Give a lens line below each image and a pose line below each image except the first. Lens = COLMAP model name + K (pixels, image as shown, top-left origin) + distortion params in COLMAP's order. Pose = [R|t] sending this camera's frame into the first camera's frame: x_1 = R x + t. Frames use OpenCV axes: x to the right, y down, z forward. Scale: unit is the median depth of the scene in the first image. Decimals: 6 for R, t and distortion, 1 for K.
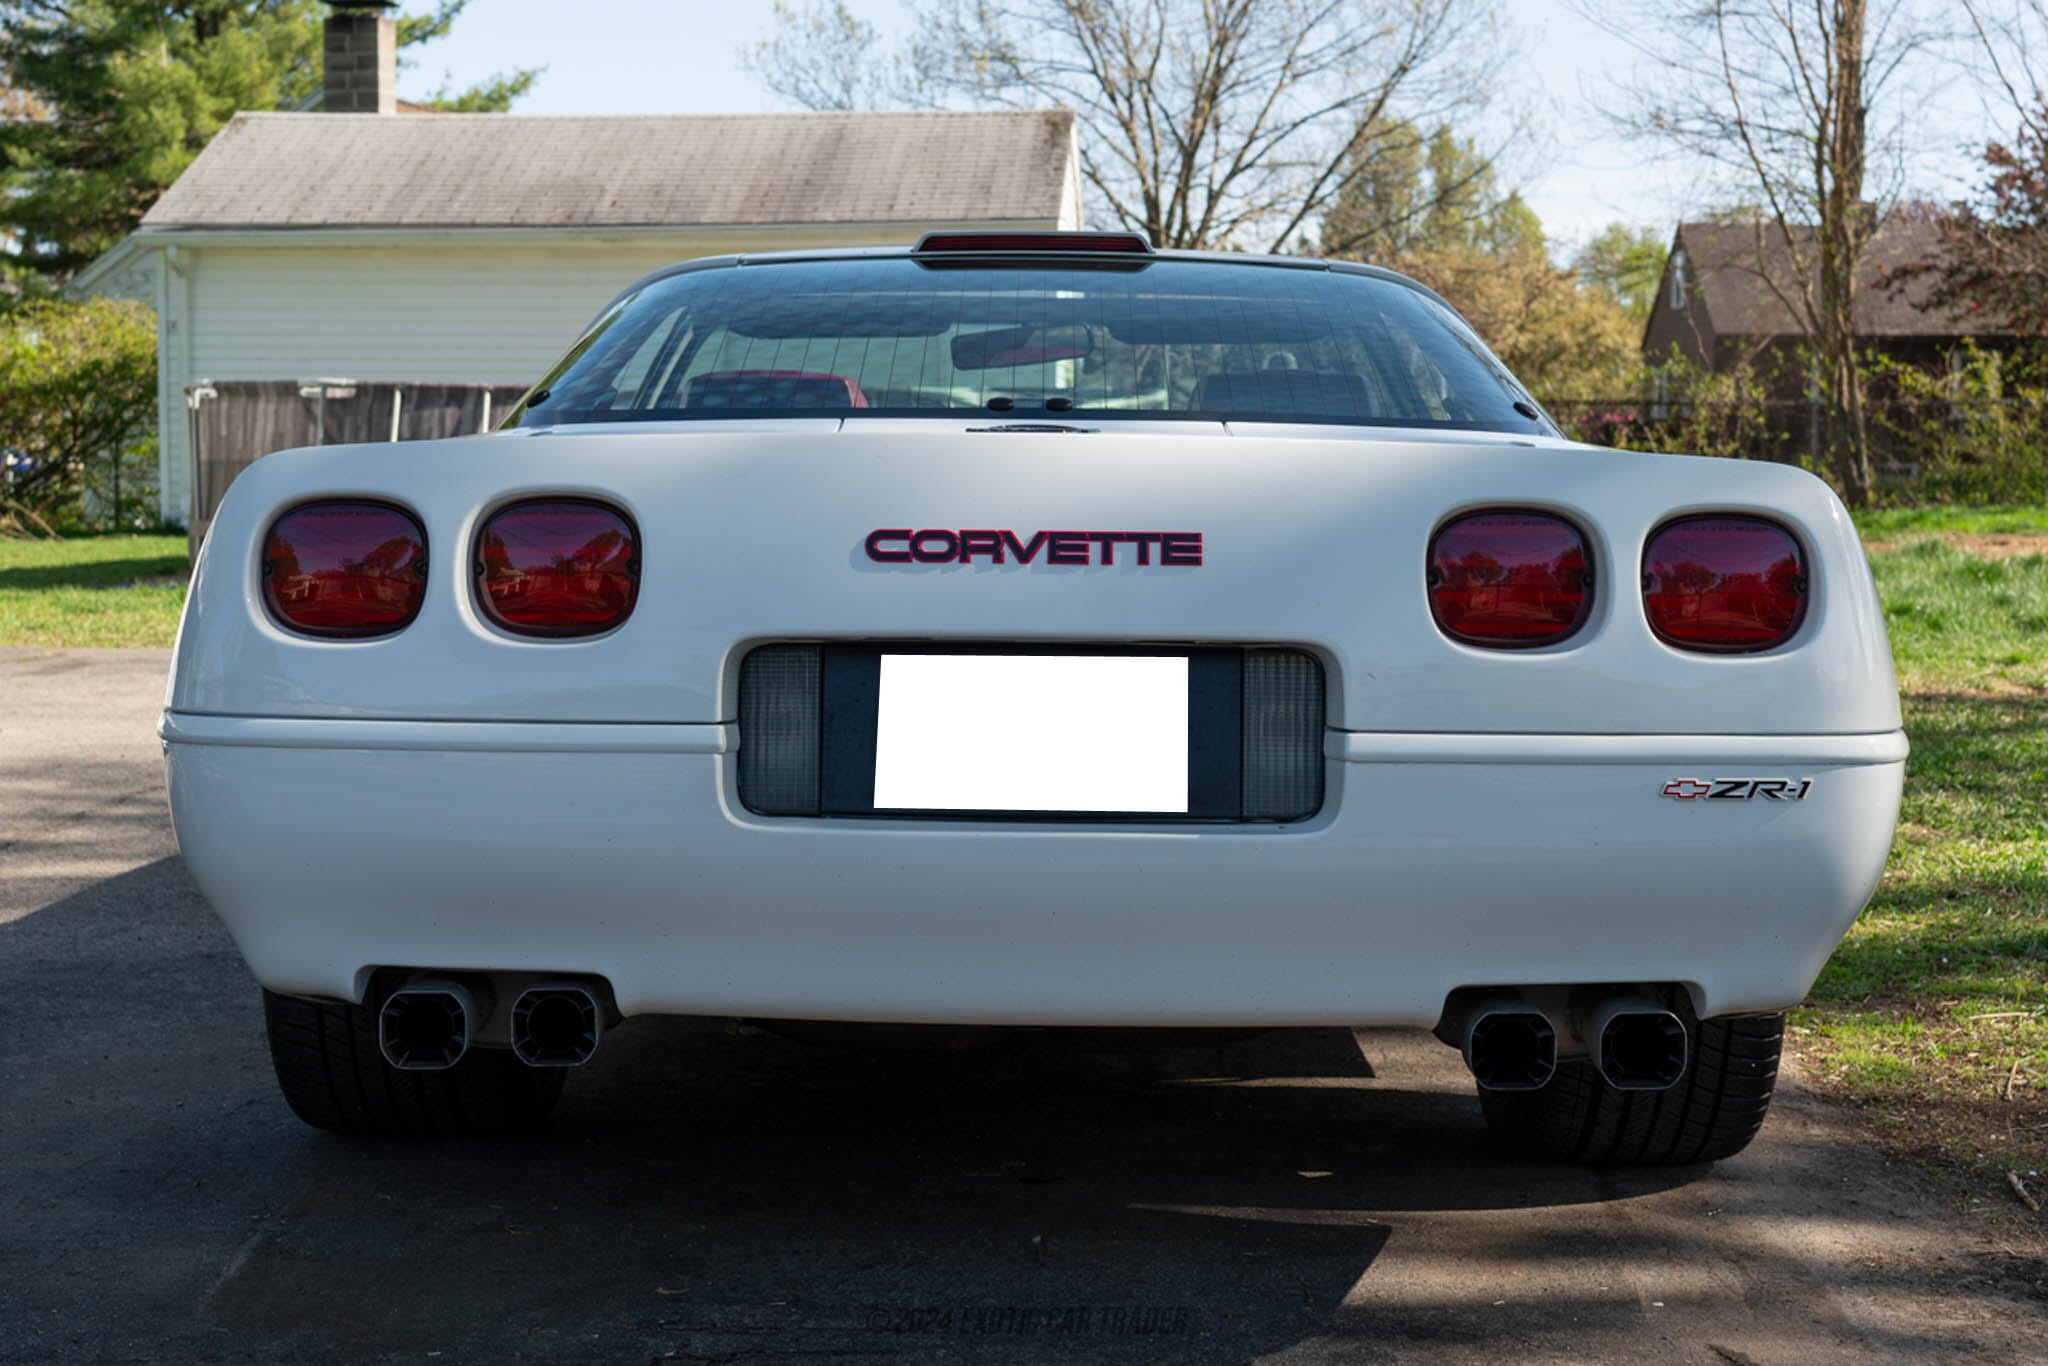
lens RADIAL K [[2847.6, 0, 1023.3], [0, 2847.6, 679.7], [0, 0, 1]] dist [-0.073131, 0.000000]
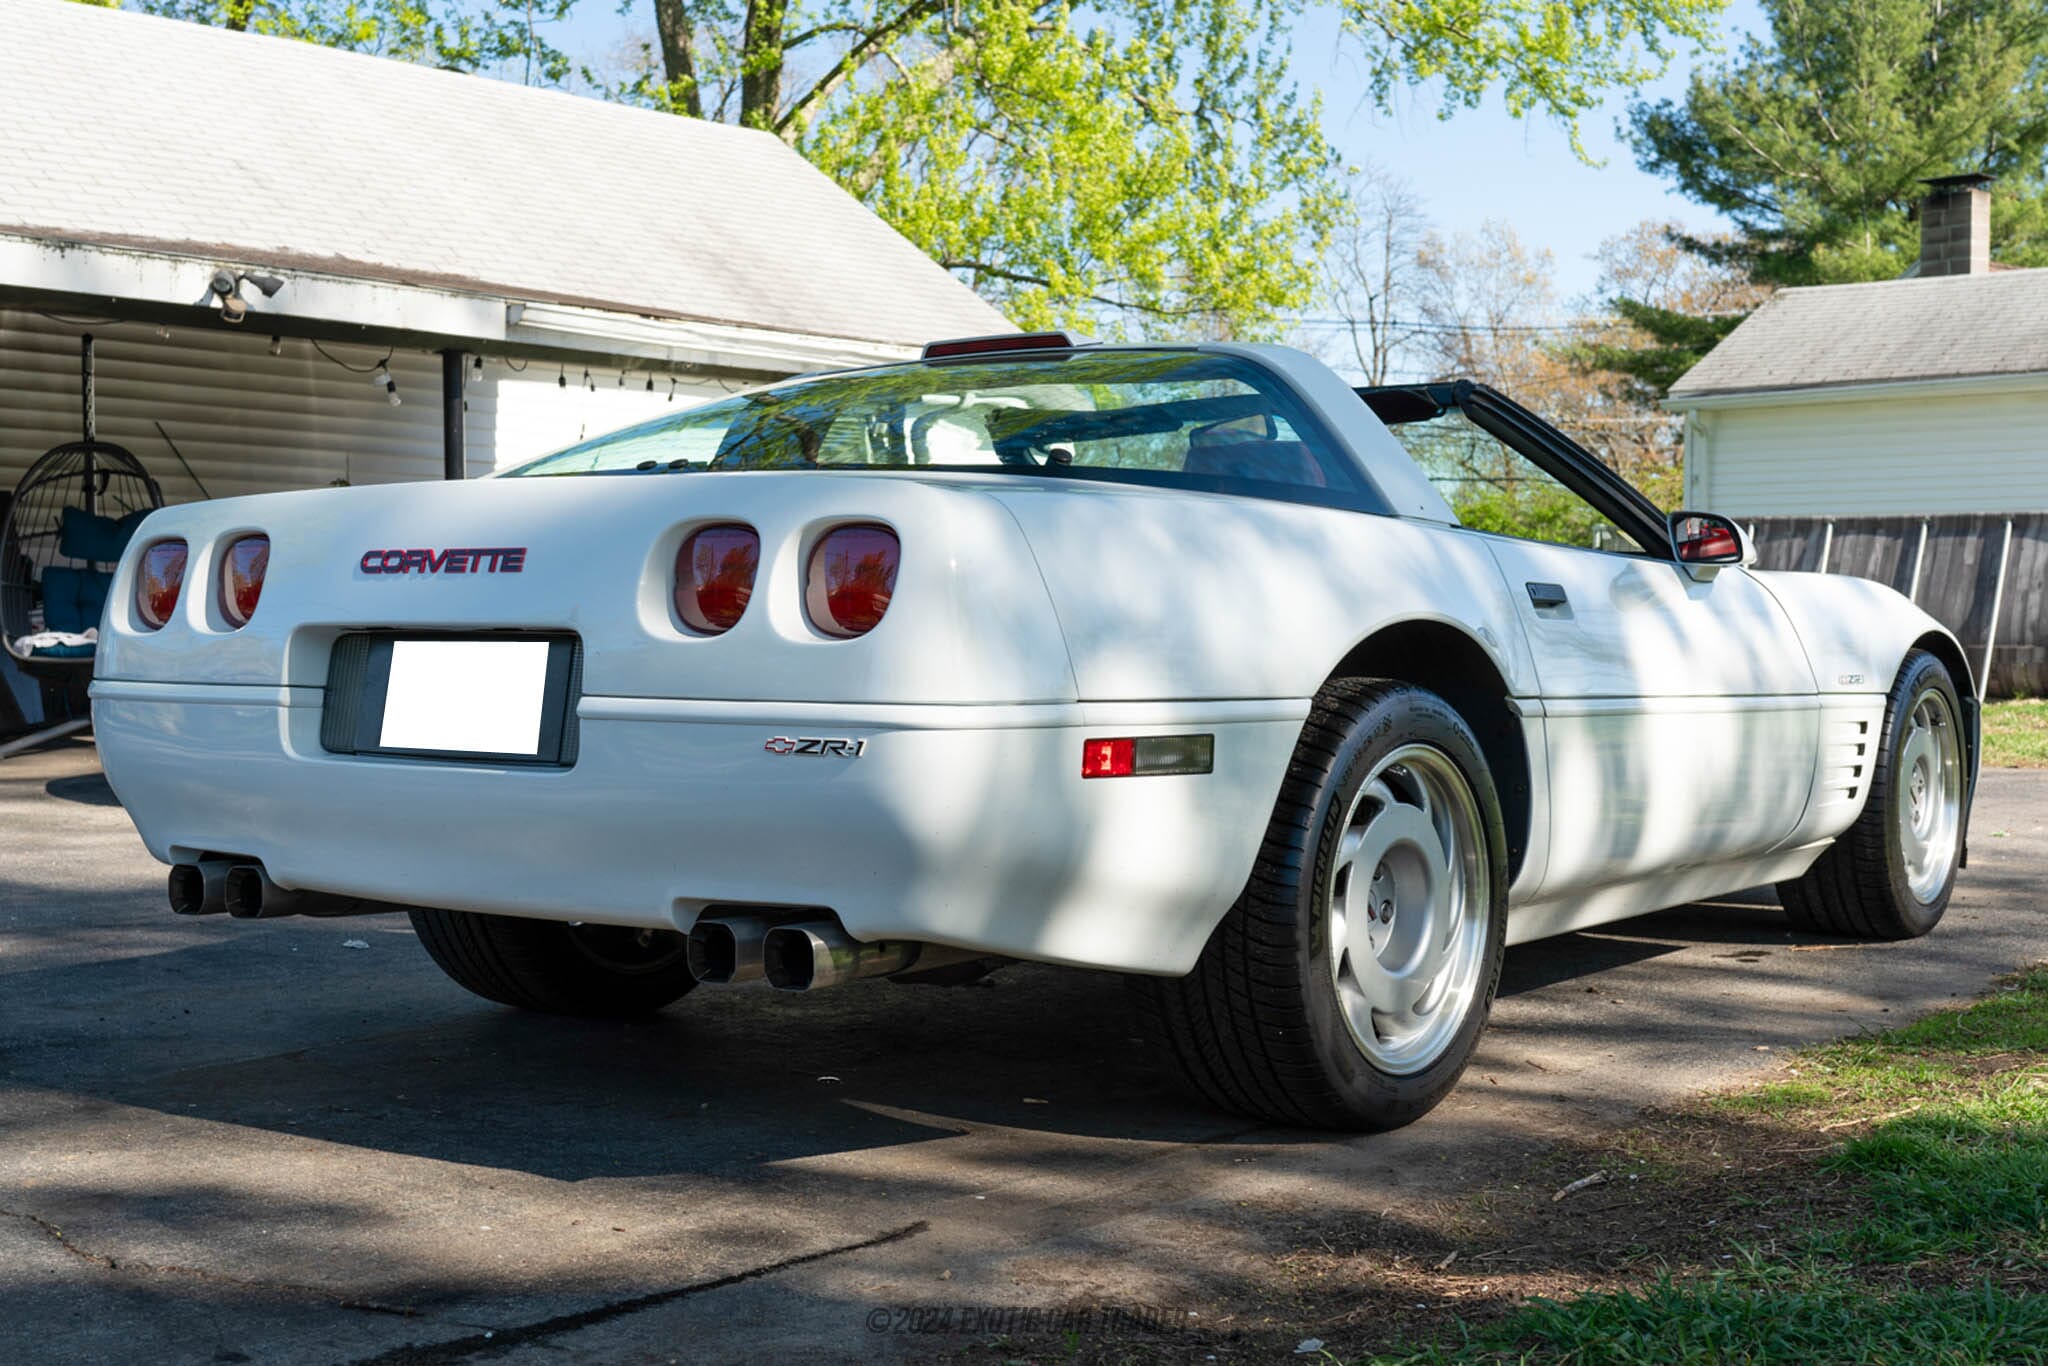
lens RADIAL K [[2512.3, 0, 1045.1], [0, 2512.3, 701.5], [0, 0, 1]] dist [0.015398, 0.000000]
pose [[0.807097, 0.010646, -0.590322, 0.144903], [-0.034257, 0.998997, -0.028820, 0.007049], [0.589424, 0.043483, 0.806653, 0.028439]]
